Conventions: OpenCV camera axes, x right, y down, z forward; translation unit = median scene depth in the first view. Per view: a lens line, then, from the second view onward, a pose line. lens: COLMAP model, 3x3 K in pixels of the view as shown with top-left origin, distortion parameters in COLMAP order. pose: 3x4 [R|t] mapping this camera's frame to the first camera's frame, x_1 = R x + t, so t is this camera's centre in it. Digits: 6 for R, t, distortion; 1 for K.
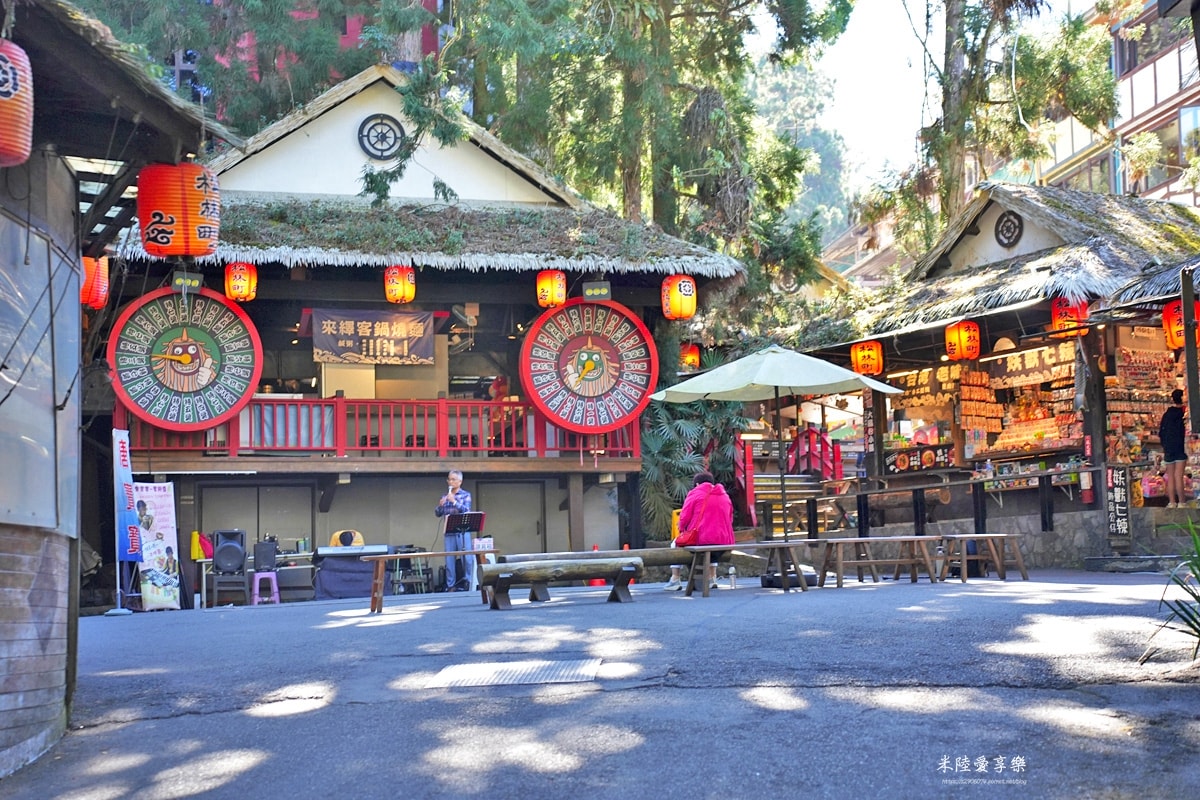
lens RADIAL K [[947.5, 0, 596.2], [0, 947.5, 405.5], [0, 0, 1]] dist [-0.004069, -0.000433]
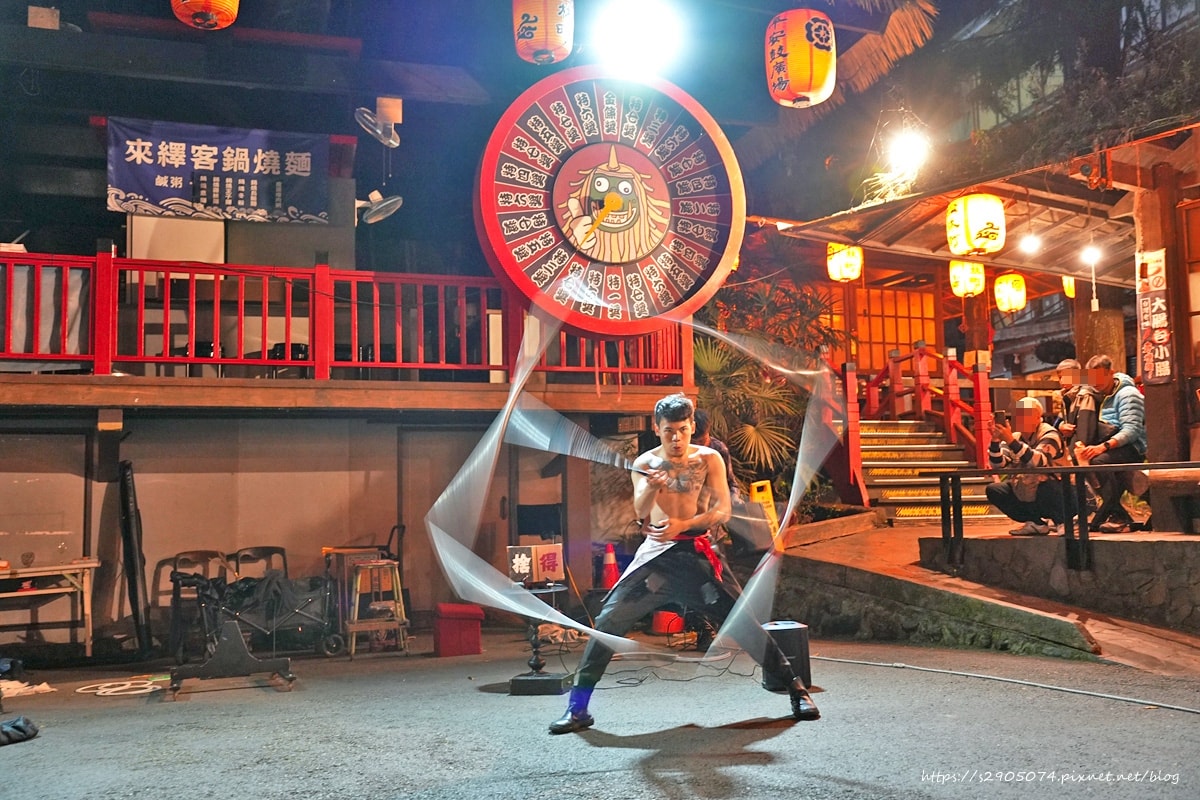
lens RADIAL K [[1209.1, 0, 600.8], [0, 1209.1, 395.8], [0, 0, 1]] dist [-0.022847, 0.000000]
pose [[0.999727, 0.010005, 0.021092, -0.021872], [-0.011174, 0.998366, 0.056041, 0.021021], [-0.020497, -0.056261, 0.998206, 0.291747]]
